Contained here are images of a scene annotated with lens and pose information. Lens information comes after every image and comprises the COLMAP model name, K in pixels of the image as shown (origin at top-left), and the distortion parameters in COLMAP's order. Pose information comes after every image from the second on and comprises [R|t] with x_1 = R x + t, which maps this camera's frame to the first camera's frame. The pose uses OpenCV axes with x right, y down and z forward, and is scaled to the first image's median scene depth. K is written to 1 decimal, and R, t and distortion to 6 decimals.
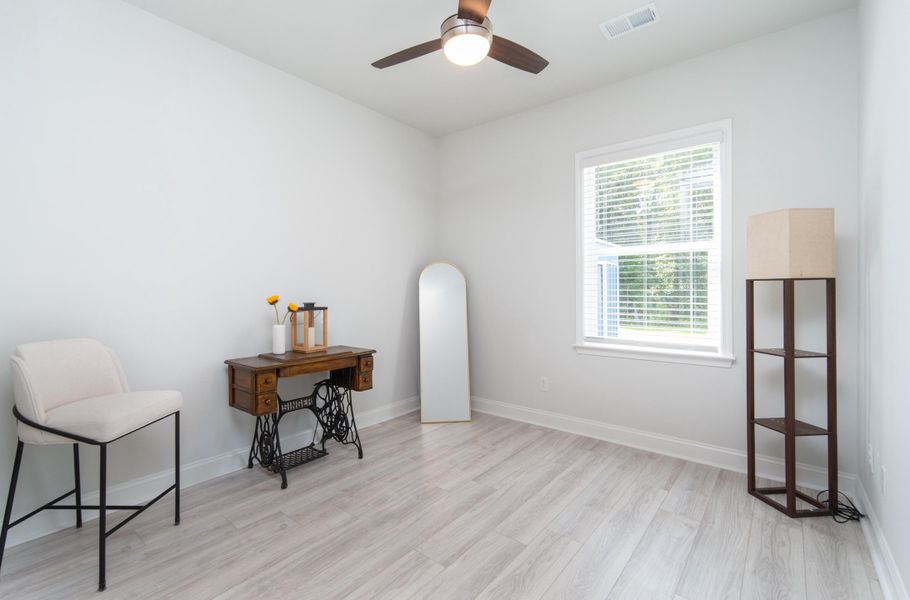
lens RADIAL K [[403.9, 0, 428.2], [0, 403.9, 283.3], [0, 0, 1]] dist [0.003640, 0.000426]
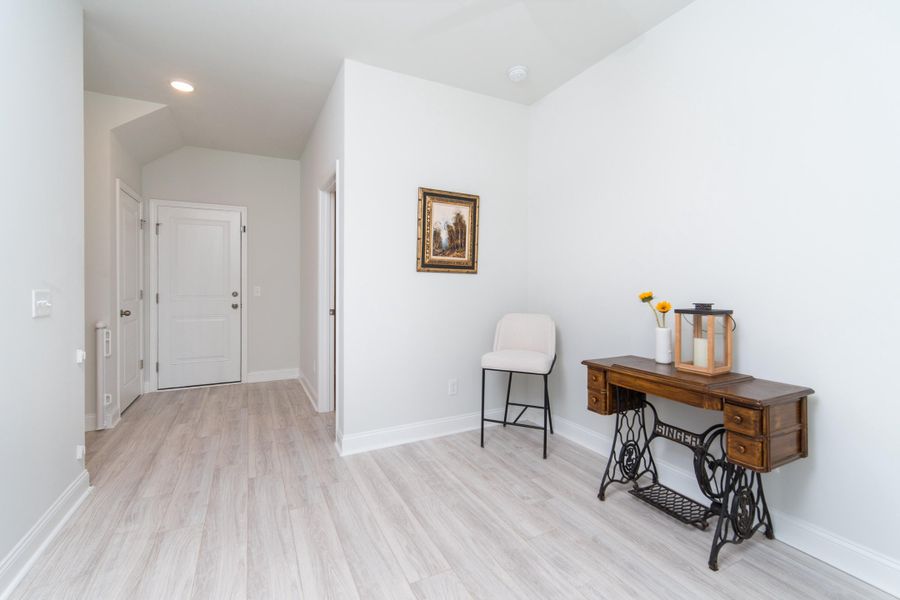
lens RADIAL K [[395.8, 0, 448.2], [0, 395.8, 284.3], [0, 0, 1]] dist [0.000879, 0.000108]
pose [[-0.369009, 0.005967, -0.929407, 0.572831], [0.013156, 0.999913, 0.001196, 0.010462], [0.929333, -0.011786, -0.369056, 0.958214]]
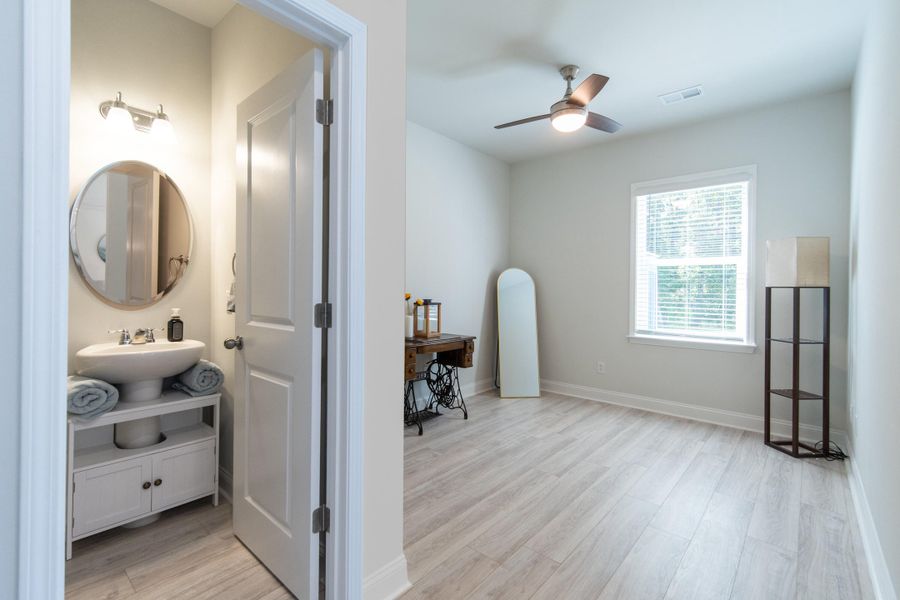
lens RADIAL K [[395.8, 0, 448.2], [0, 395.8, 284.3], [0, 0, 1]] dist [0.000879, 0.000108]
pose [[0.999799, 0.014573, -0.013739, -0.238670], [-0.014541, 0.999891, 0.002455, -0.005023], [0.013773, -0.002255, 0.999903, -0.312680]]
